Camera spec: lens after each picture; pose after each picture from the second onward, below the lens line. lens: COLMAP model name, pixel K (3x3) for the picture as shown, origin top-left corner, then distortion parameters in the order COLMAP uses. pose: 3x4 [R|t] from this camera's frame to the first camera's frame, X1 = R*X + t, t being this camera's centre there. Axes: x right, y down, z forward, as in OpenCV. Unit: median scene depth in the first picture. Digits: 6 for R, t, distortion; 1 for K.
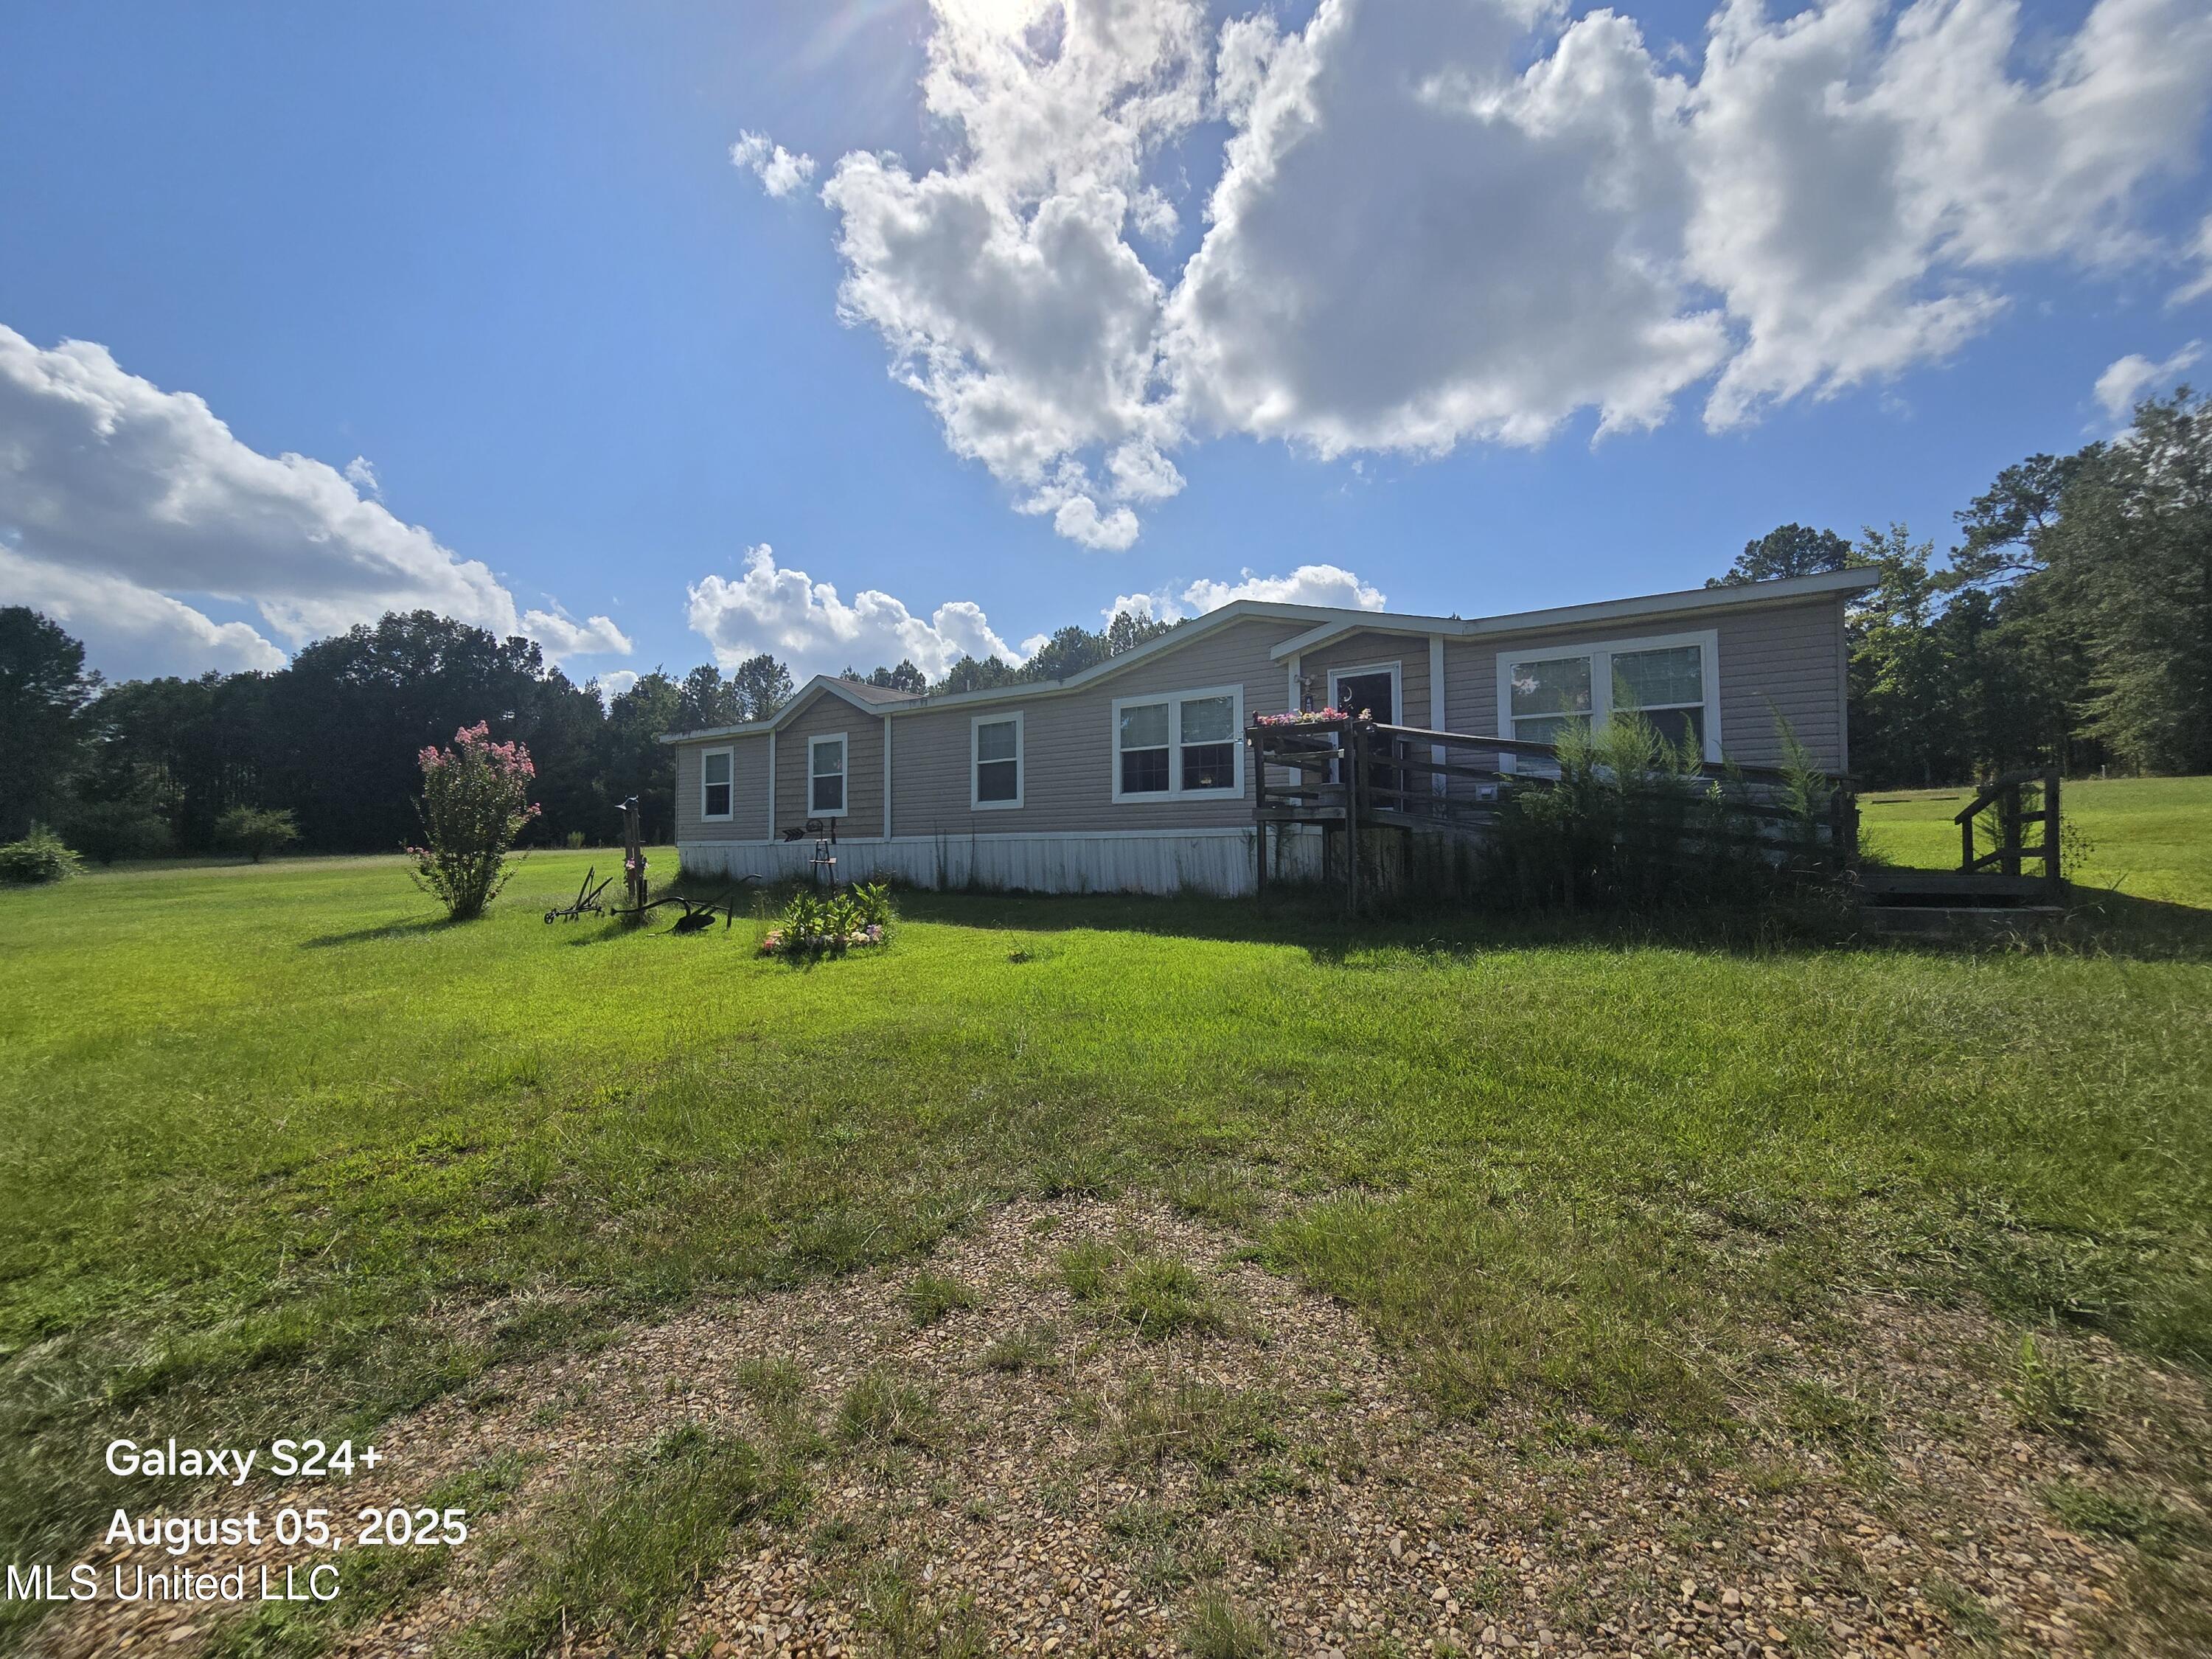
lens RADIAL K [[905.4, 0, 1107.2], [0, 905.4, 812.8], [0, 0, 1]] dist [0.000530, 0.000073]
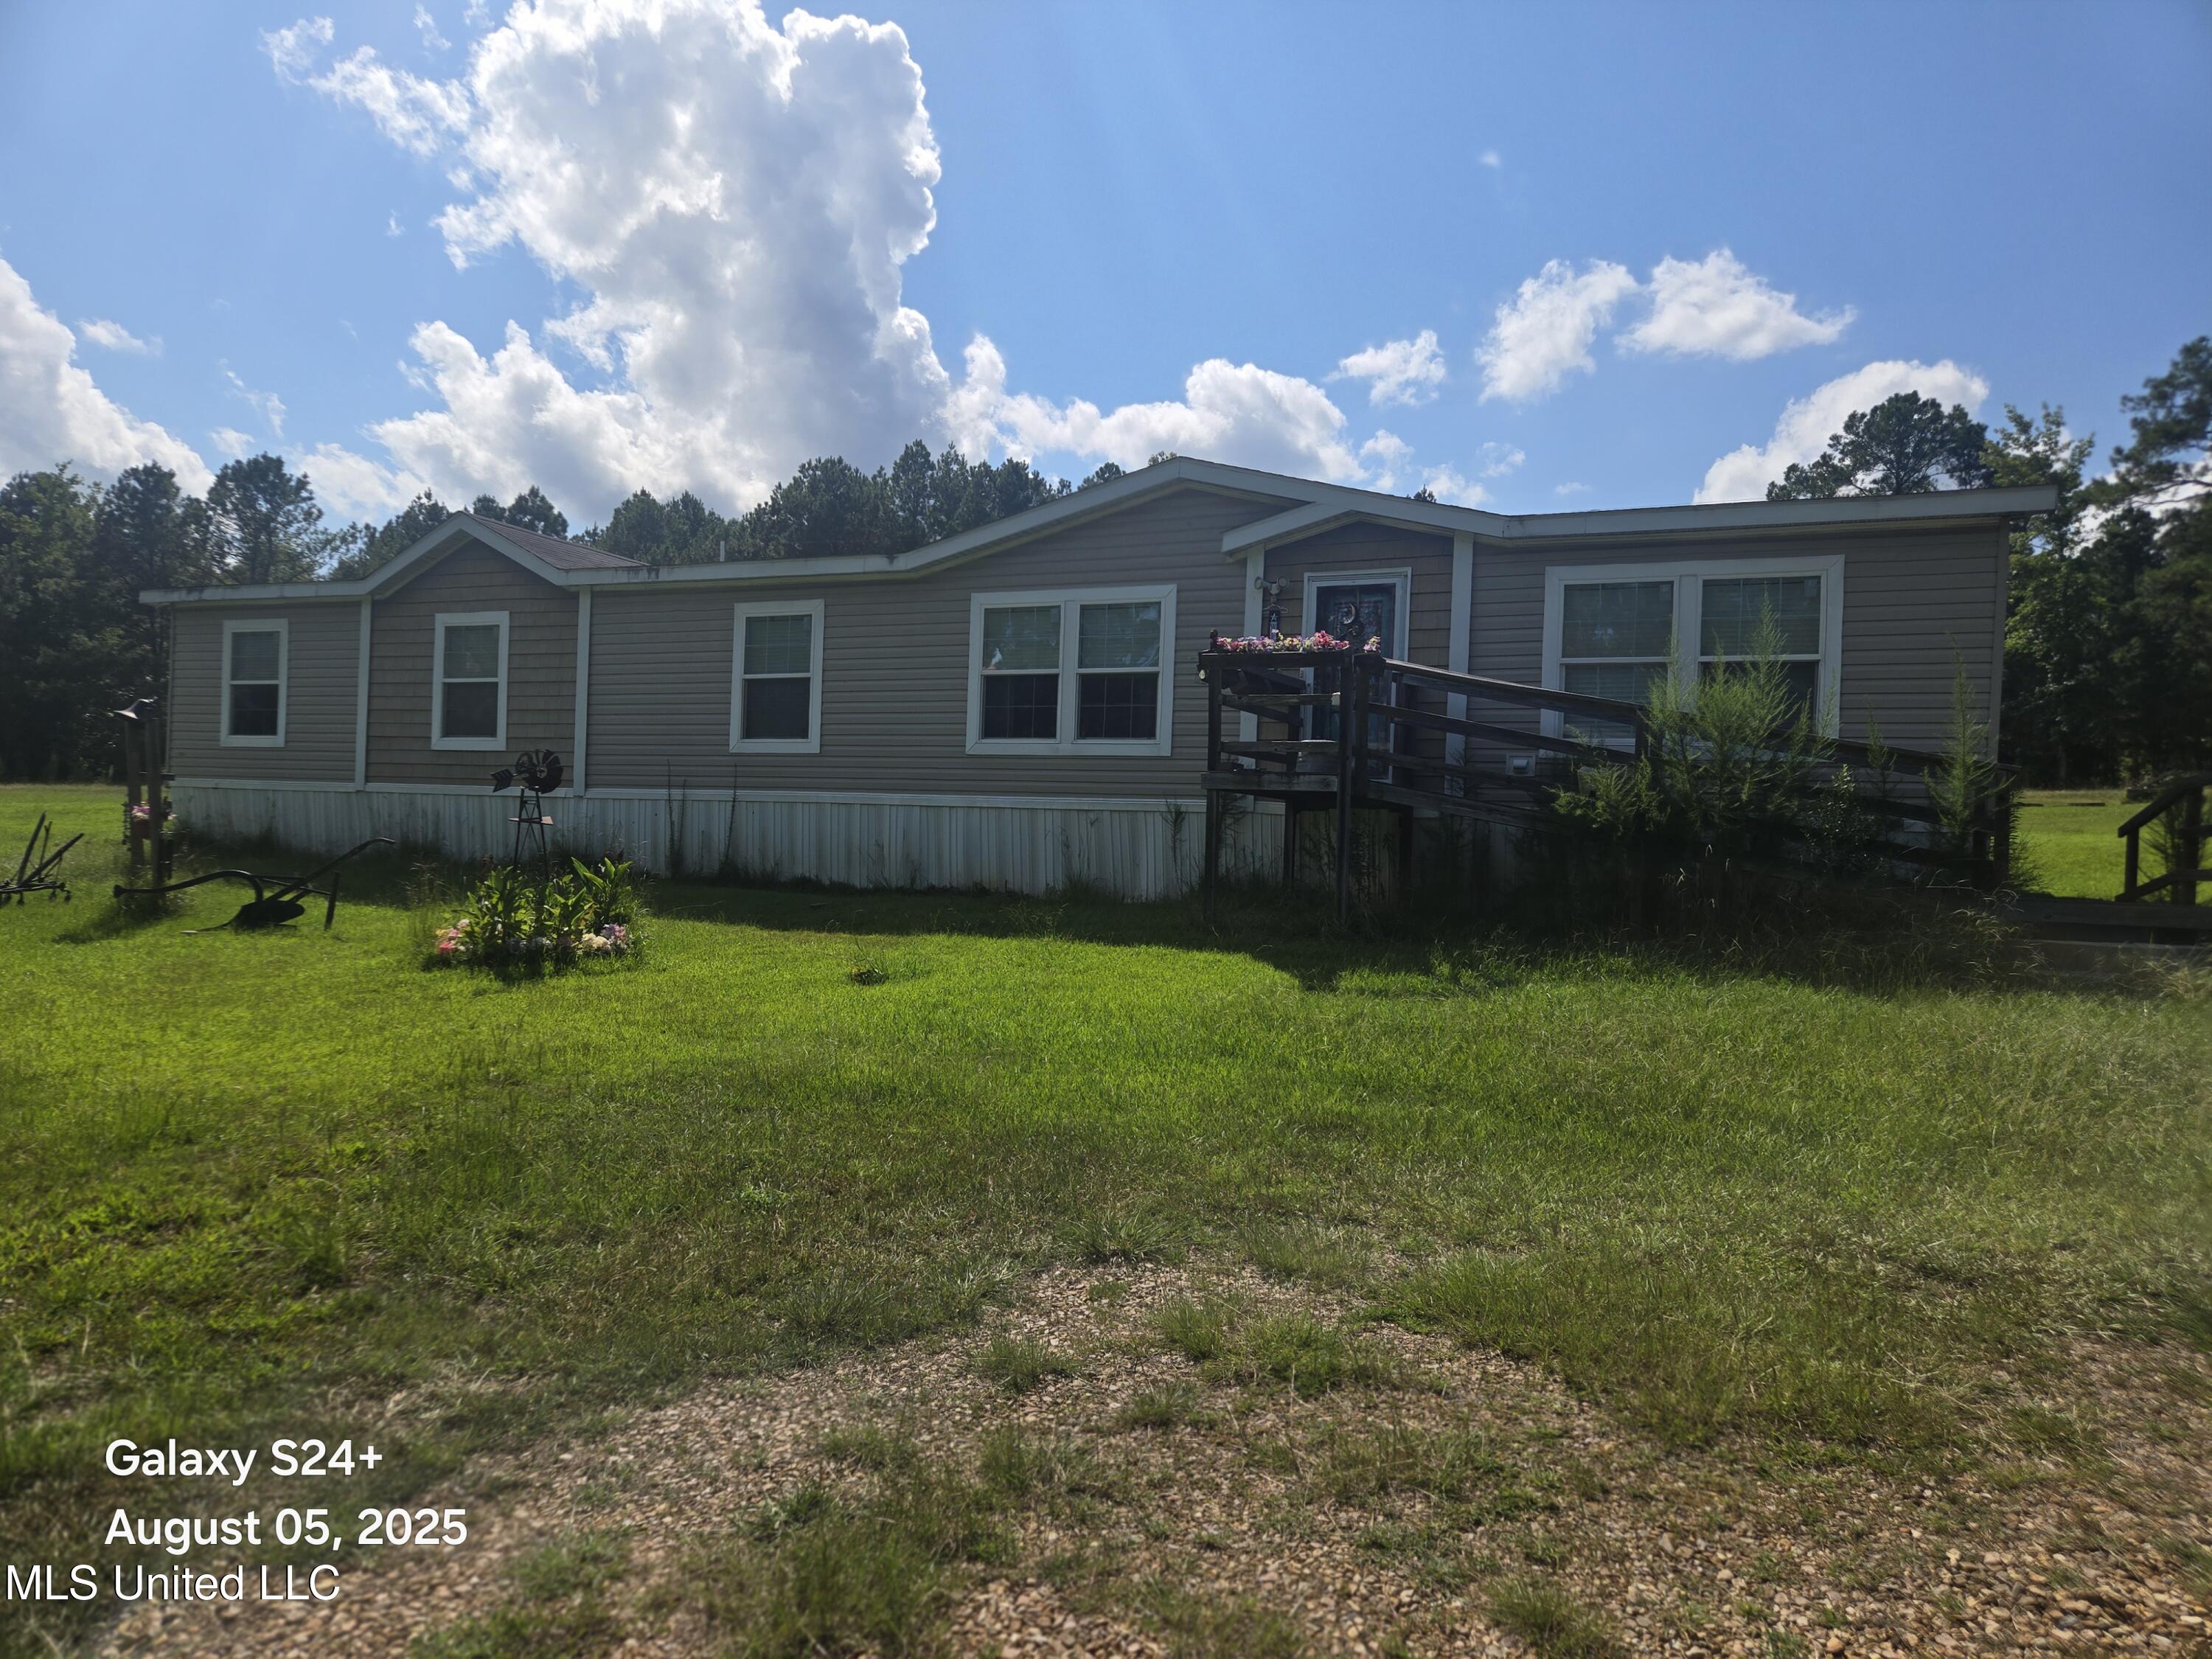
lens RADIAL K [[1445.9, 0, 1107.3], [0, 1445.9, 830.8], [0, 0, 1]] dist [0.095206, -0.078181]
pose [[0.984555, 0.042873, 0.169748, -0.064396], [-0.049575, 0.998142, 0.035438, 0.003383], [-0.167913, -0.043306, 0.984850, -0.047279]]
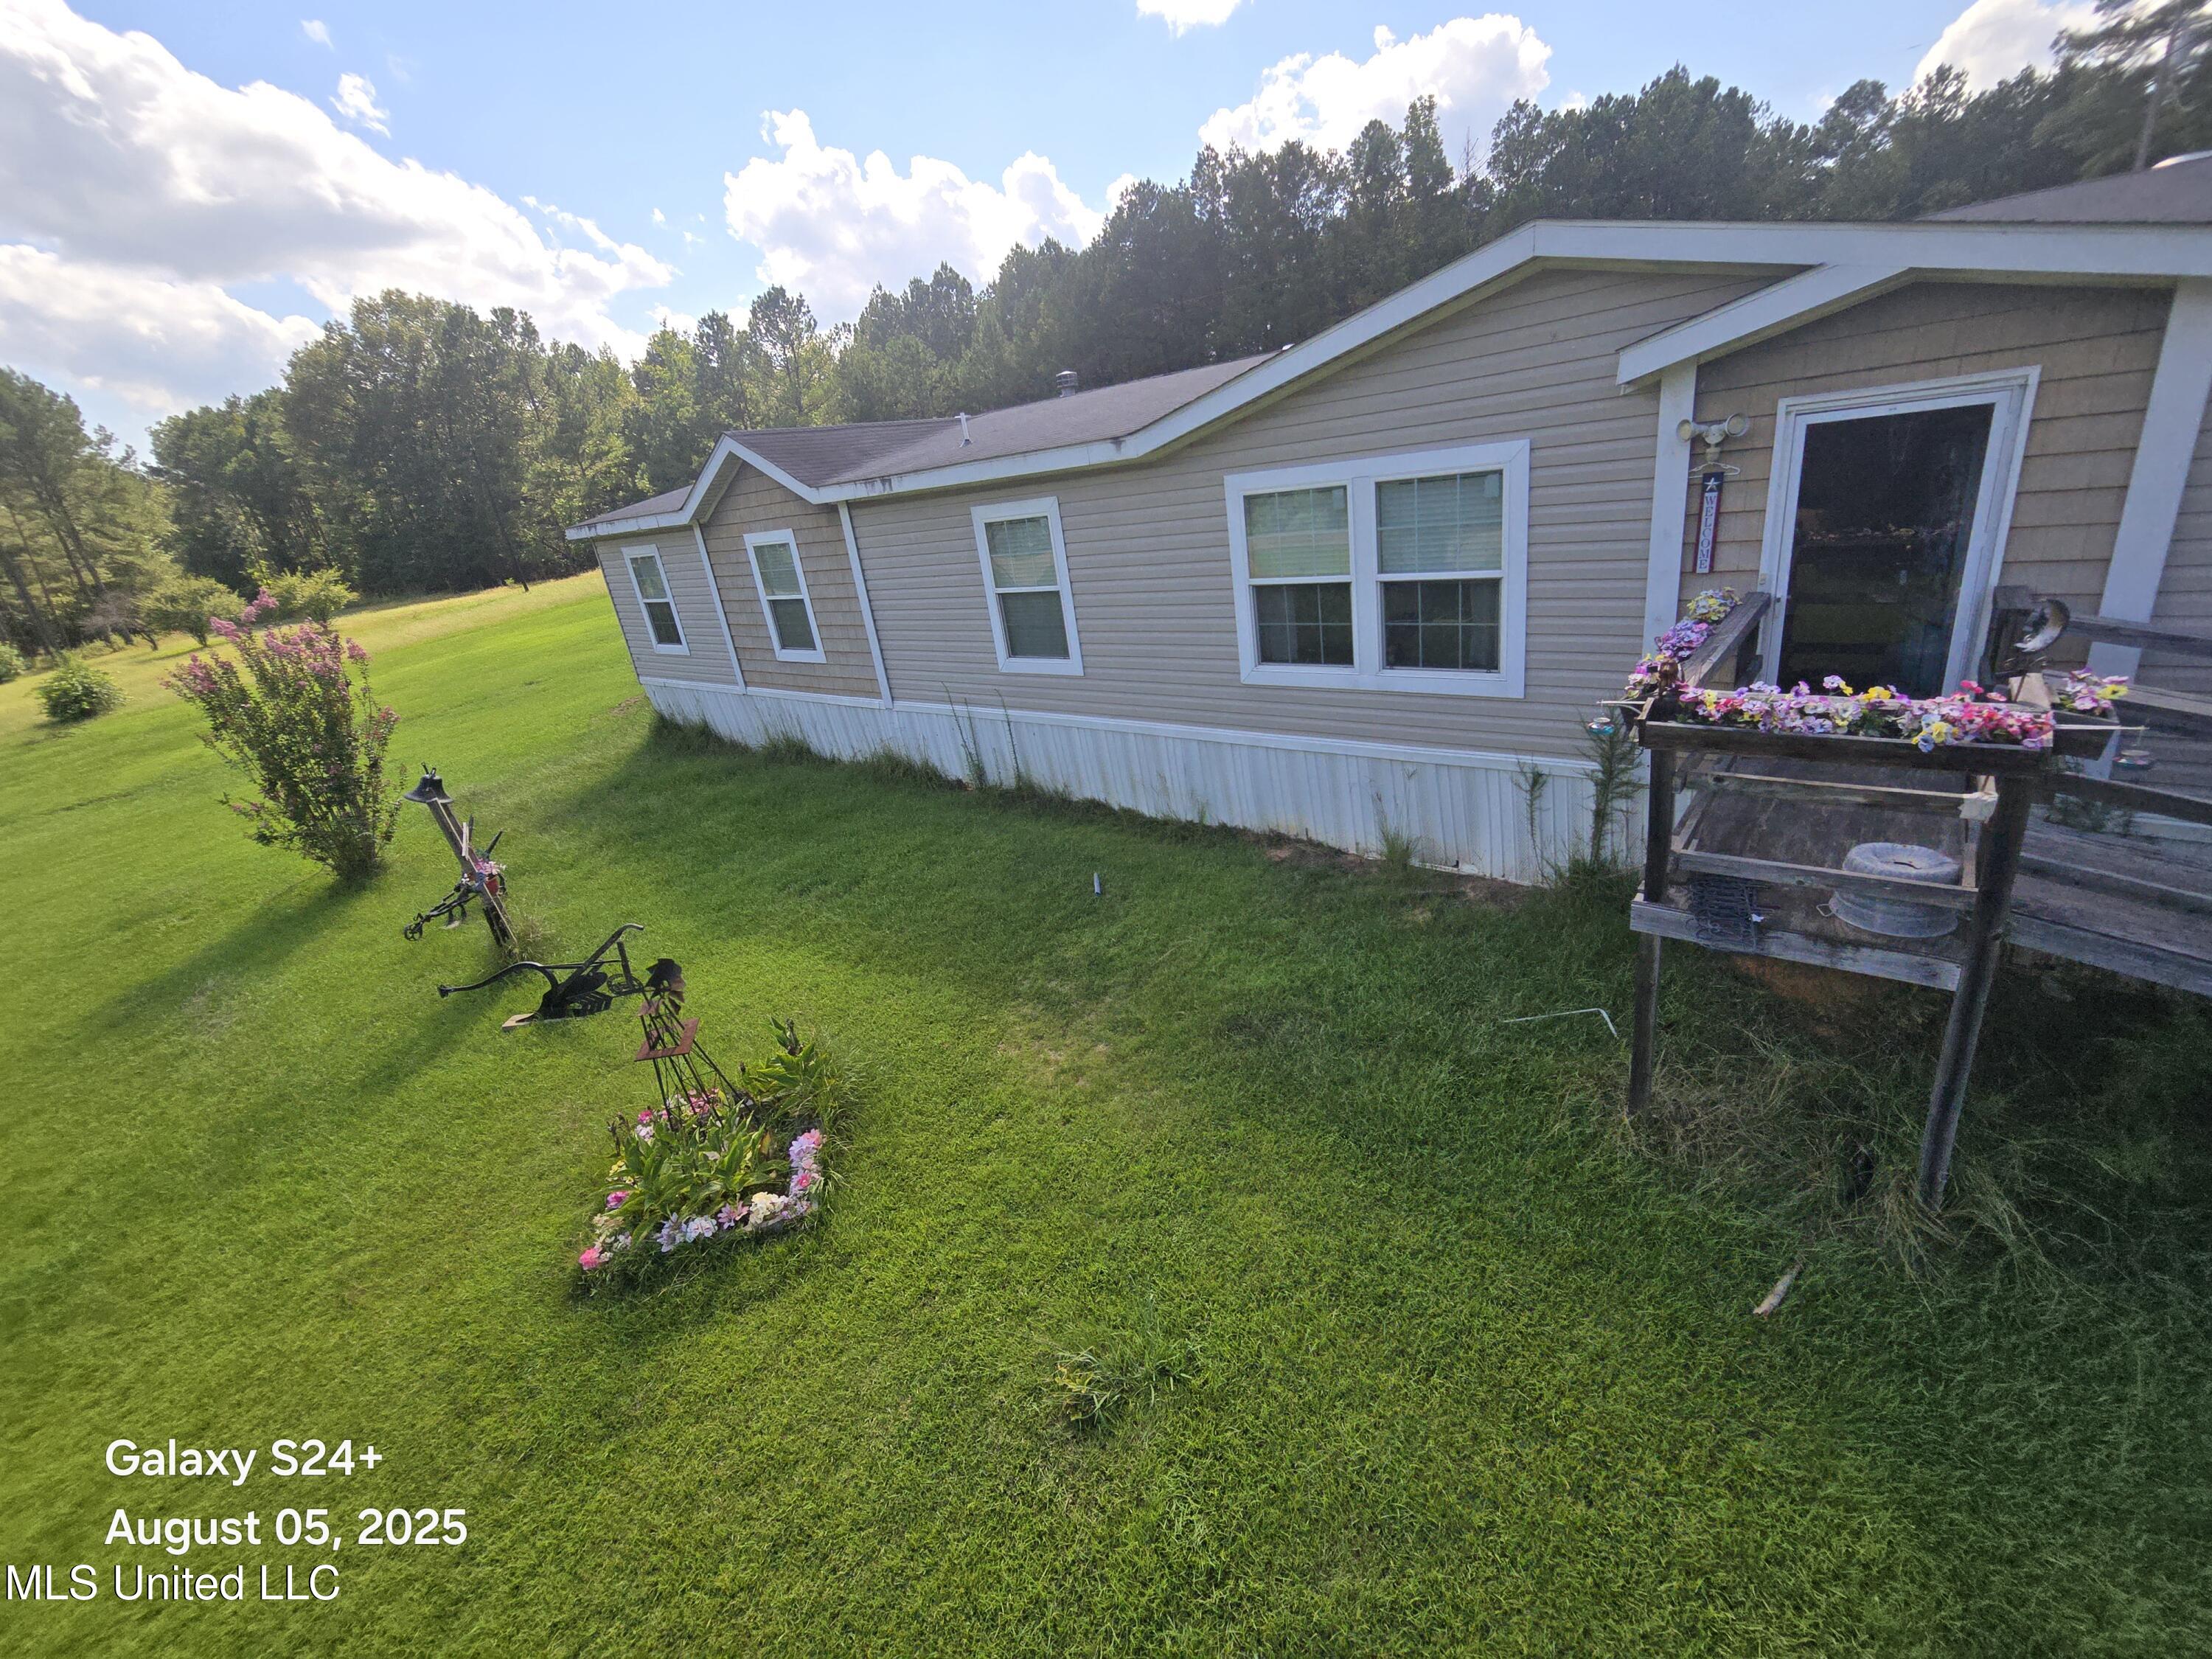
lens RADIAL K [[926.2, 0, 1117.4], [0, 926.2, 827.3], [0, 0, 1]] dist [-0.008847, 0.005533]
pose [[0.987251, -0.084107, -0.135137, -0.000055], [0.131985, 0.907115, 0.399652, -0.151115], [0.088972, -0.412393, 0.906651, 0.433776]]
